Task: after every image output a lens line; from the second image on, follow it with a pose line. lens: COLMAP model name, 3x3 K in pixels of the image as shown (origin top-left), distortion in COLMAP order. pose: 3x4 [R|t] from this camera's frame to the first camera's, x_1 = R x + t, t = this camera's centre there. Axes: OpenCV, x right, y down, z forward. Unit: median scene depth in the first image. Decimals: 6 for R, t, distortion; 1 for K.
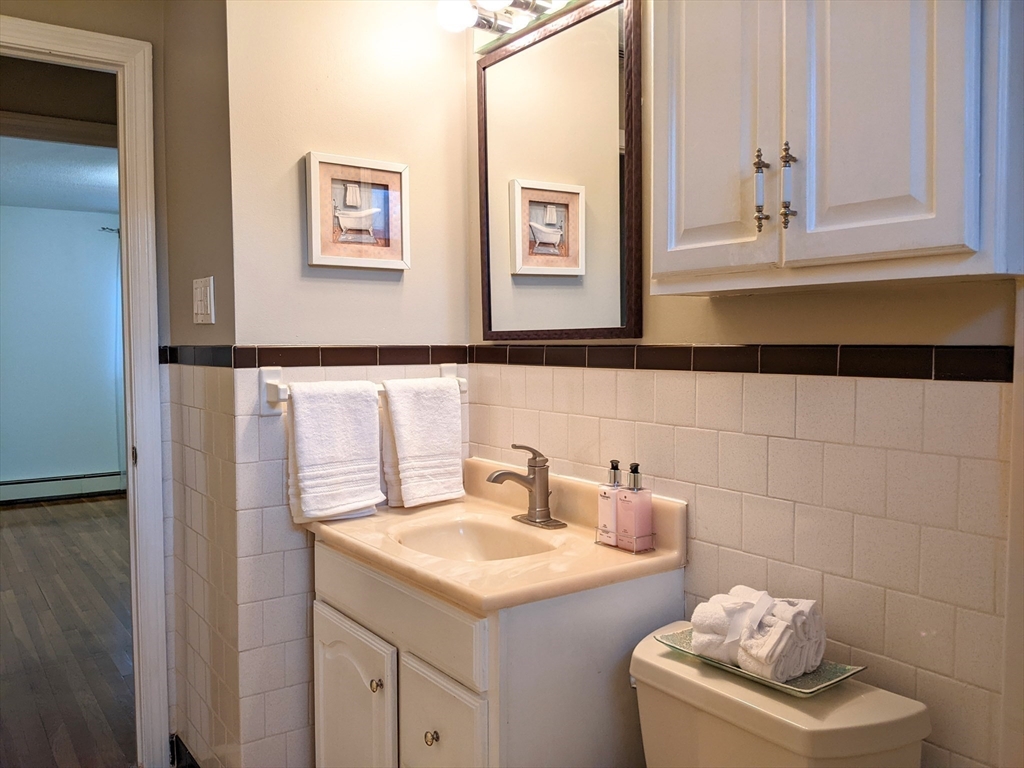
lens RADIAL K [[817.9, 0, 516.8], [0, 817.9, 381.0], [0, 0, 1]] dist [0.053035, 0.001224]
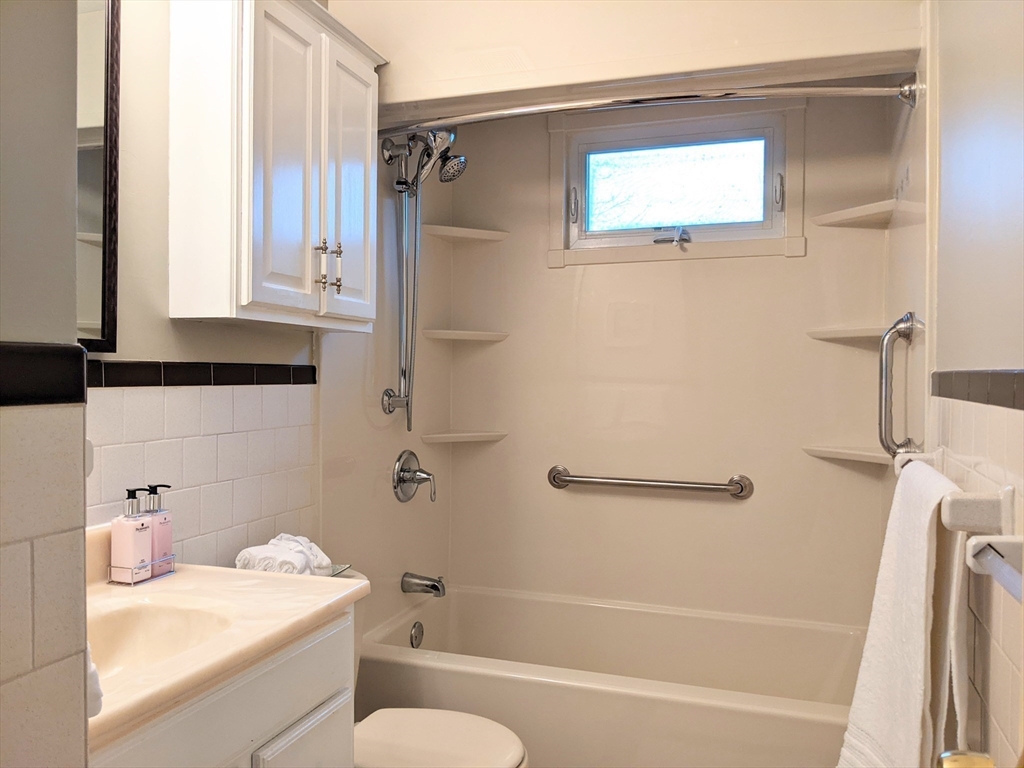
lens RADIAL K [[817.9, 0, 514.6], [0, 817.9, 381.7], [0, 0, 1]] dist [0.053035, 0.001224]
pose [[-0.567457, -0.012837, 0.823303, -0.967013], [0.027888, 0.999005, 0.034798, -0.044589], [-0.822931, 0.042707, -0.566535, 1.296400]]
